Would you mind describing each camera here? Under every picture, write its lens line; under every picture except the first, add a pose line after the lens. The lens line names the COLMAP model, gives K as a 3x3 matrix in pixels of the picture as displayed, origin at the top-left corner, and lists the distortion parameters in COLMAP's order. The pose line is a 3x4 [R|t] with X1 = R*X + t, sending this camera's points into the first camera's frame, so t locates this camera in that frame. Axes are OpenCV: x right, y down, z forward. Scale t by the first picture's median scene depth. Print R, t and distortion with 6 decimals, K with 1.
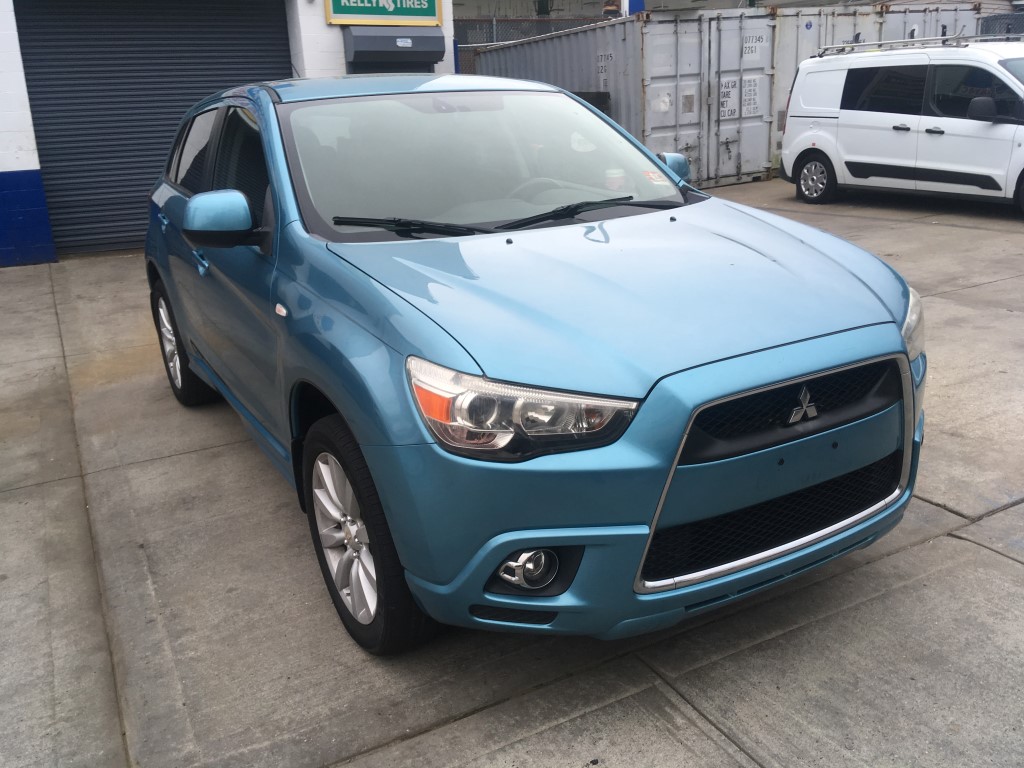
lens RADIAL K [[863.8, 0, 512.1], [0, 863.8, 385.5], [0, 0, 1]] dist [0.097445, -0.146194]
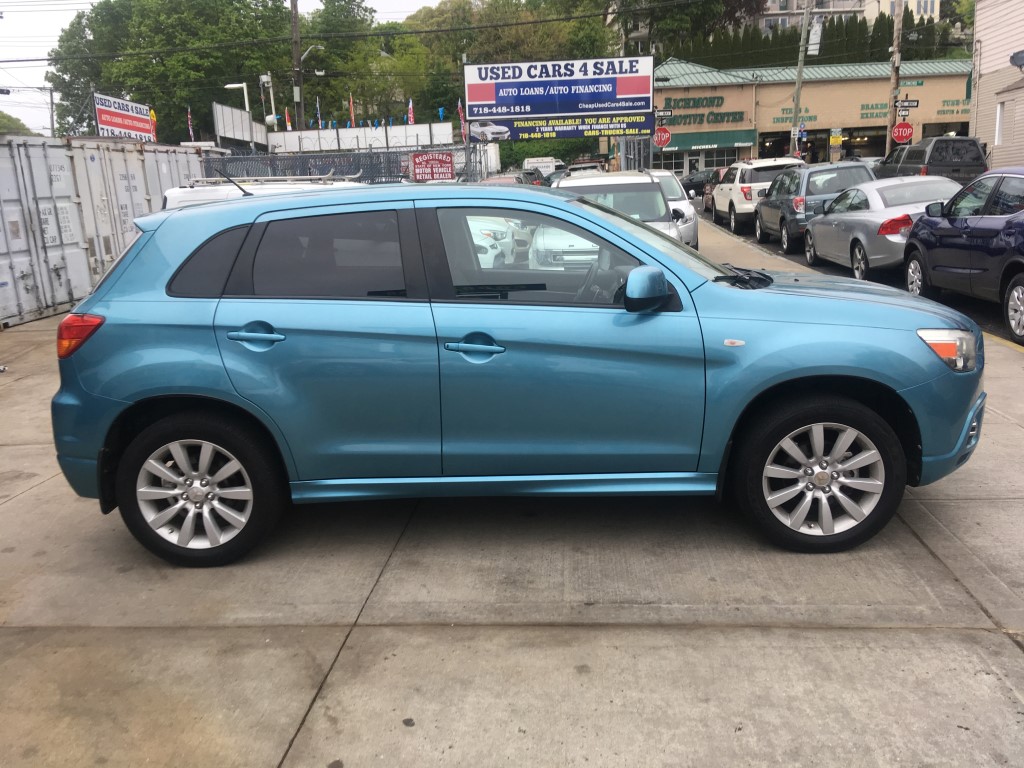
lens RADIAL K [[863.8, 0, 505.3], [0, 863.8, 380.7], [0, 0, 1]] dist [0.097445, -0.146194]
pose [[0.539751, -0.151209, 0.828133, -1.202988], [0.275004, 0.961436, -0.003691, -0.091105], [-0.795639, 0.229732, 0.560519, 0.400096]]
